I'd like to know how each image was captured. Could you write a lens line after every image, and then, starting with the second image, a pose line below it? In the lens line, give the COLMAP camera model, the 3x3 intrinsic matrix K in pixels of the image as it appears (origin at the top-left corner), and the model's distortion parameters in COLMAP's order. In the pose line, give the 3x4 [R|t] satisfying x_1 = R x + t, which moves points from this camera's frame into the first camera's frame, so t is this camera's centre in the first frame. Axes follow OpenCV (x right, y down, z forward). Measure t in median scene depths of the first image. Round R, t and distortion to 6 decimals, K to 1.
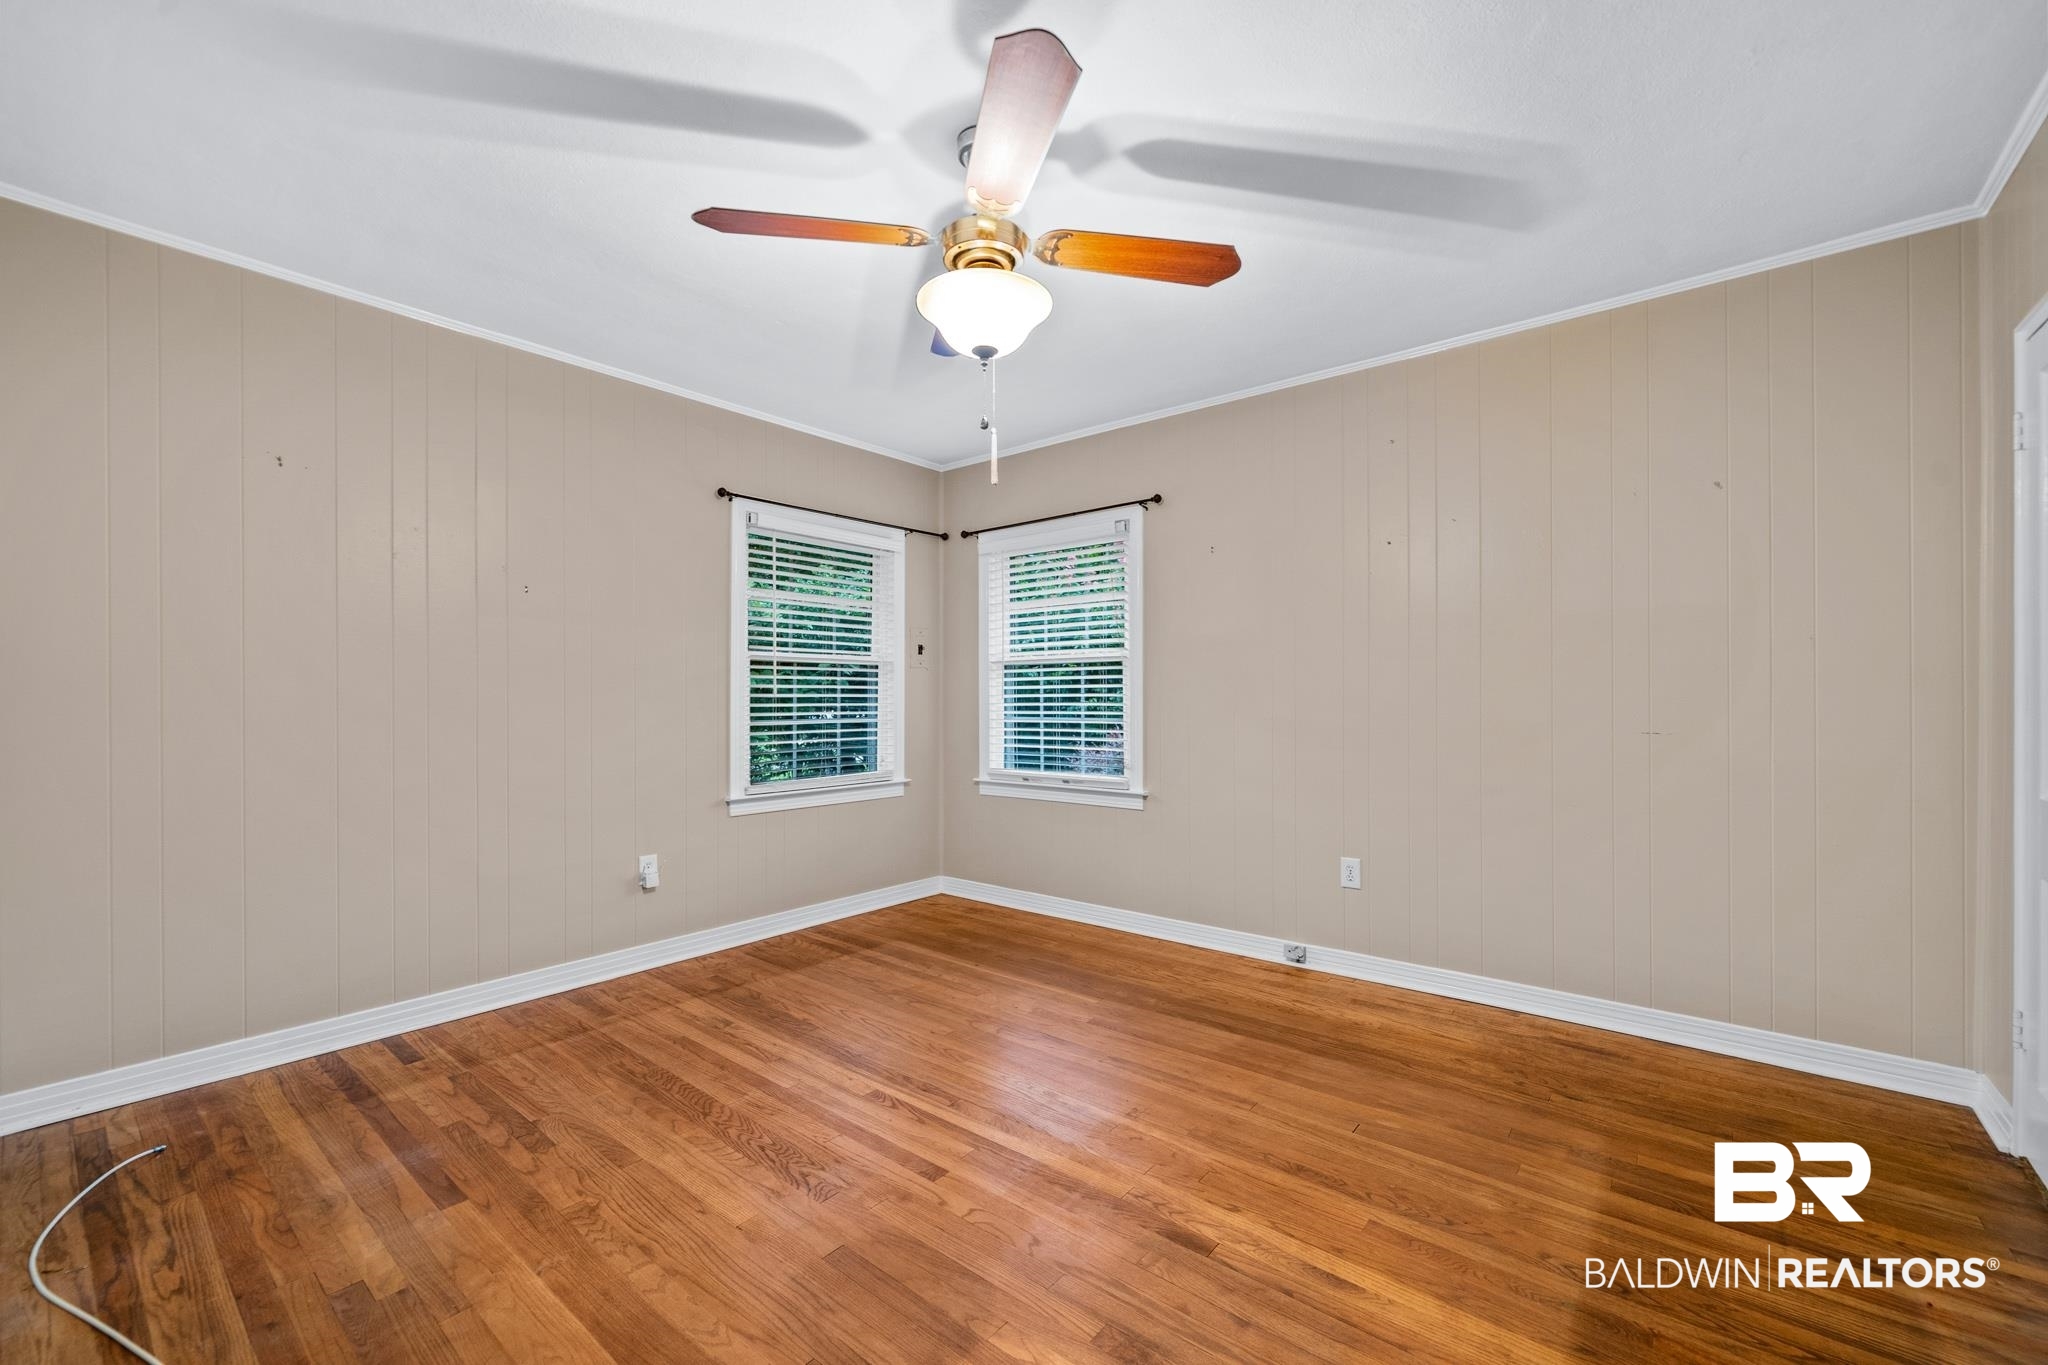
lens RADIAL K [[825.9, 0, 1024.0], [0, 825.9, 682.5], [0, 0, 1]] dist [-0.002174, -0.000394]
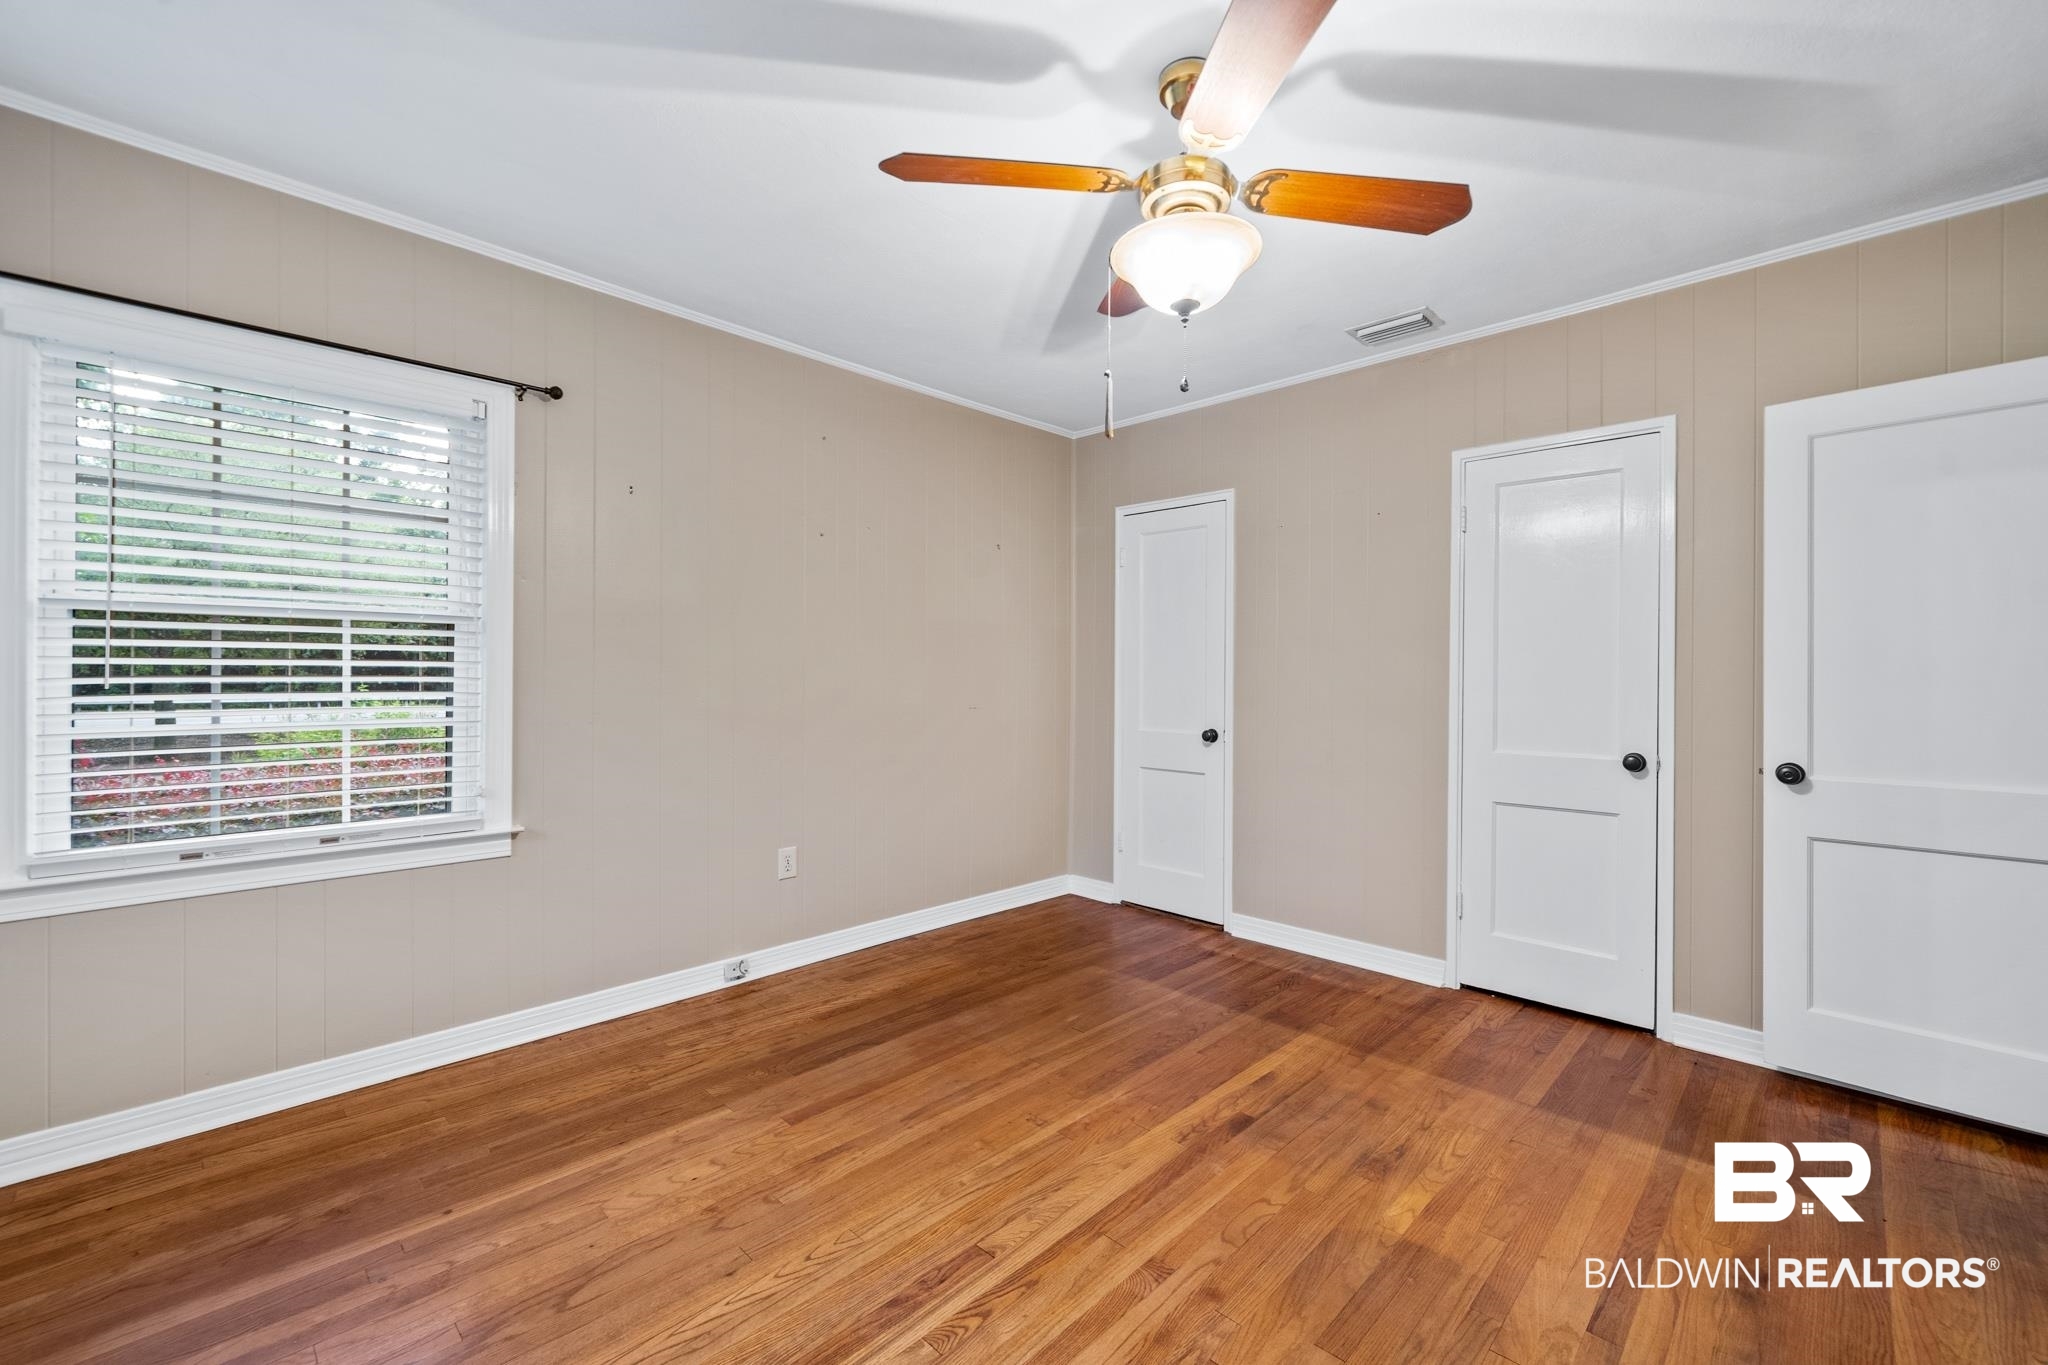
lens RADIAL K [[836.7, 0, 1021.1], [0, 836.7, 666.4], [0, 0, 1]] dist [0.000269, -0.000352]
pose [[0.089603, 0.017876, 0.995817, -0.645419], [-0.020919, 0.999652, -0.016062, 0.008982], [-0.995758, -0.019392, 0.089946, 0.722601]]
